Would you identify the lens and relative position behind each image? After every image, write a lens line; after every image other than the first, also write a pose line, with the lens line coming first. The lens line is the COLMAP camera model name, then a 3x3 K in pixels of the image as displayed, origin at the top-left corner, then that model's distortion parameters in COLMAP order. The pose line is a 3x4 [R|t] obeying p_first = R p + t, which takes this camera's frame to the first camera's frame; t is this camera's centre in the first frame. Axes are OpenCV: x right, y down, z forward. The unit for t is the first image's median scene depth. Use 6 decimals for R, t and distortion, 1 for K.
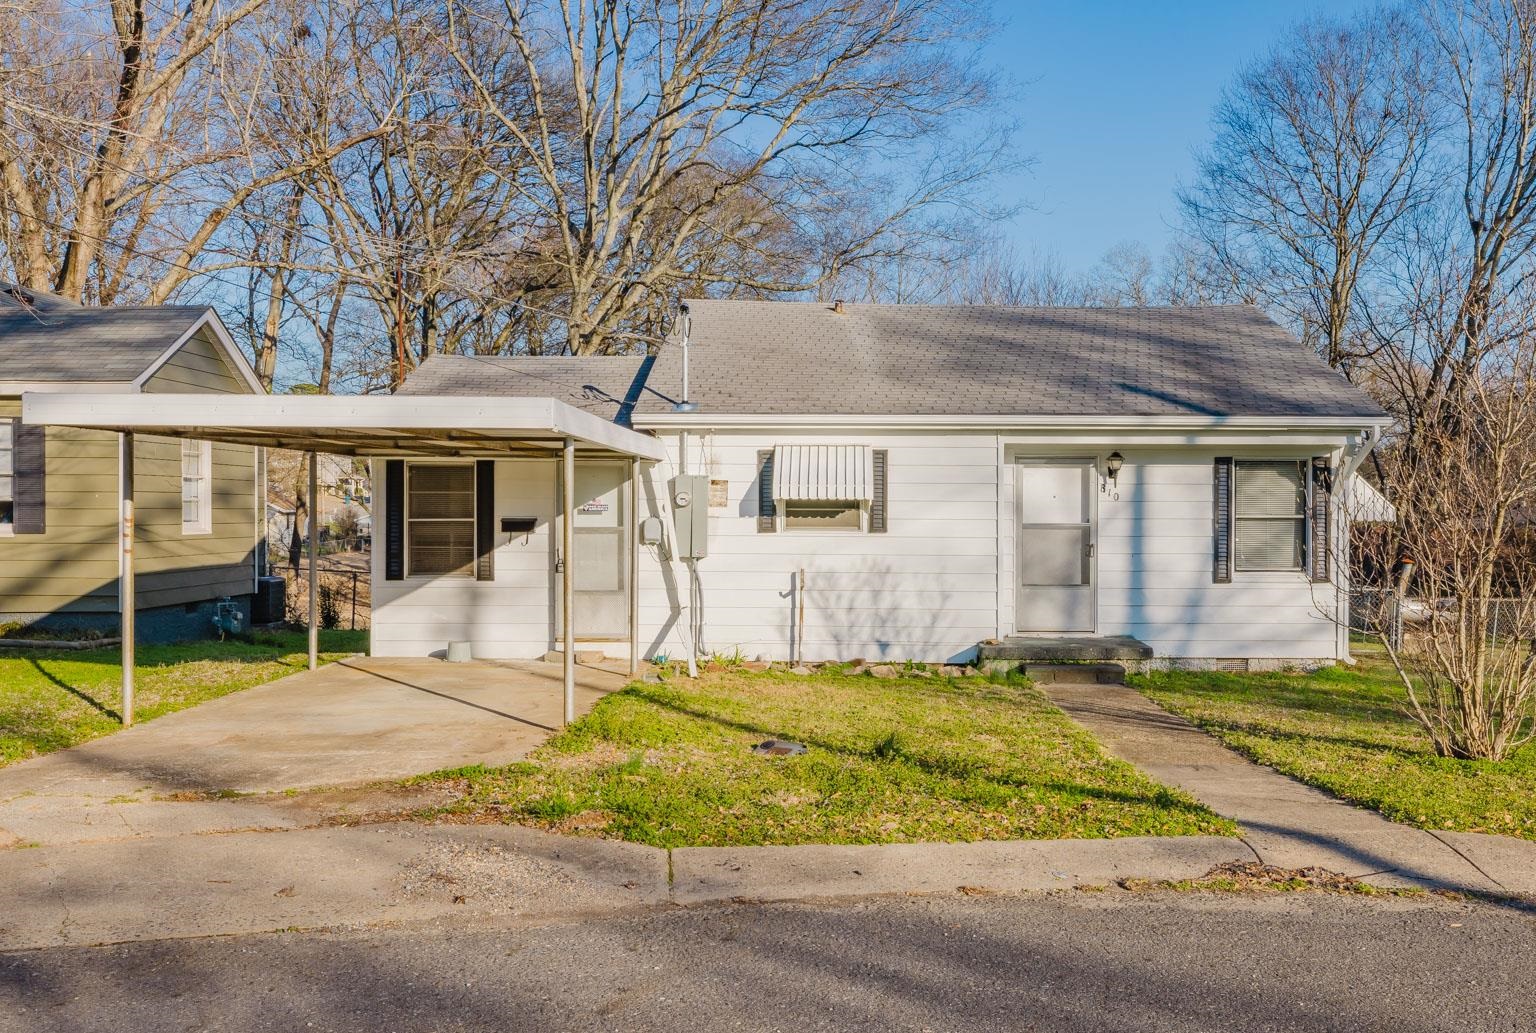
lens RADIAL K [[1352.1, 0, 769.5], [0, 1352.1, 514.2], [0, 0, 1]] dist [-0.011673, 0.013929]
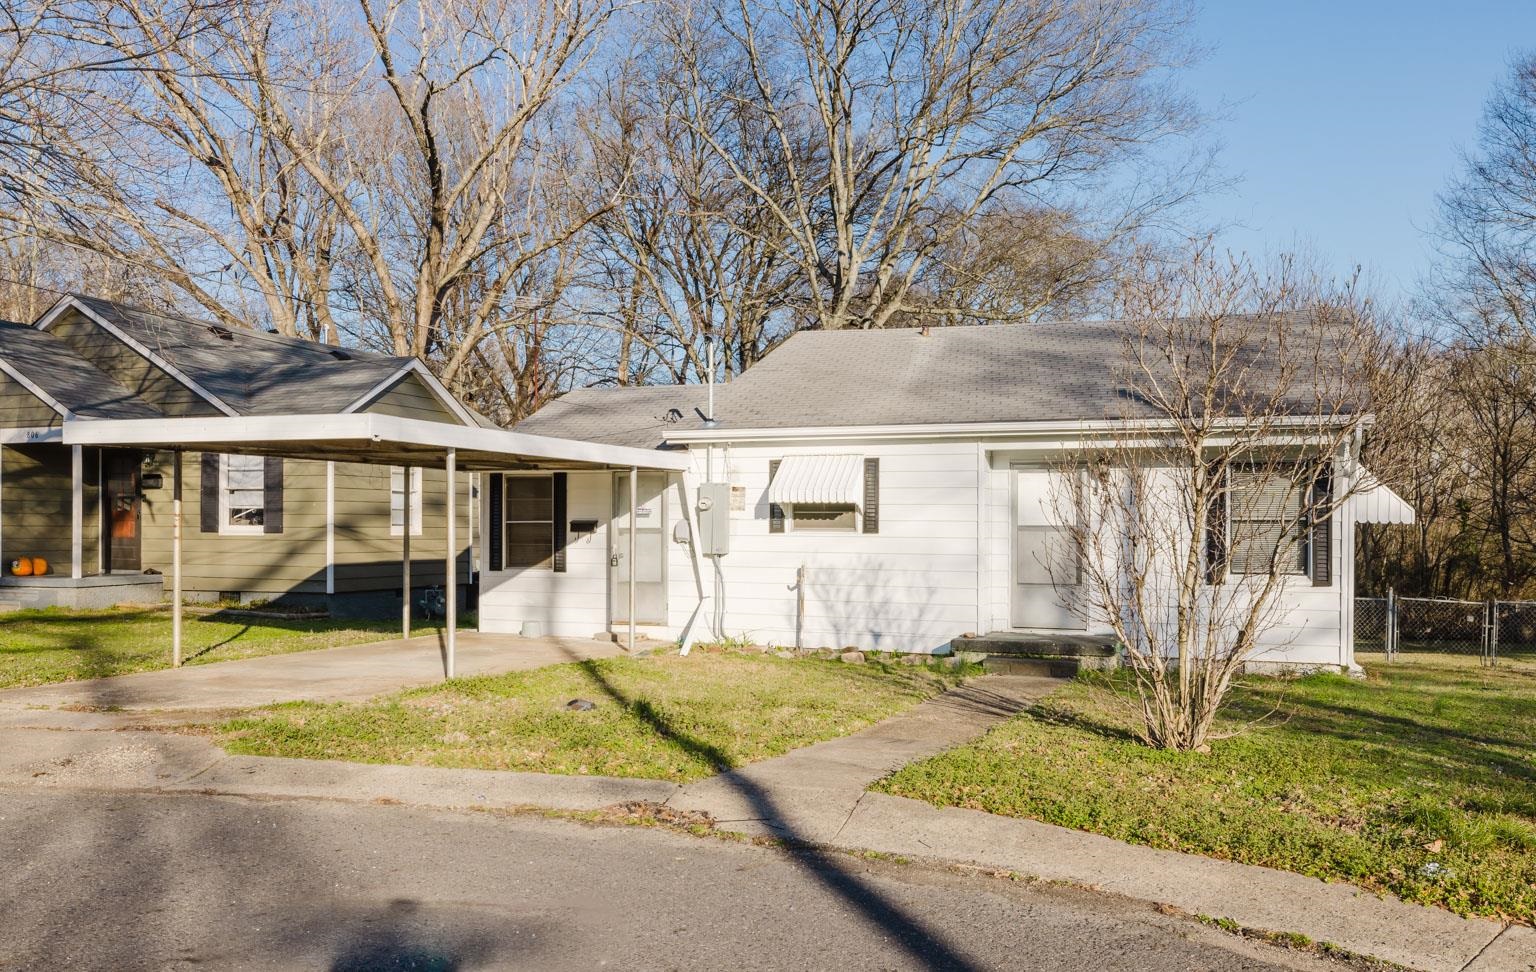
lens RADIAL K [[1225.4, 0, 769.3], [0, 1225.4, 525.9], [0, 0, 1]] dist [-0.013246, -0.014662]
pose [[0.940845, 0.000949, -0.338836, 0.337556], [-0.003383, 0.999973, -0.006591, 0.014600], [0.338821, 0.007347, 0.940822, 0.031167]]
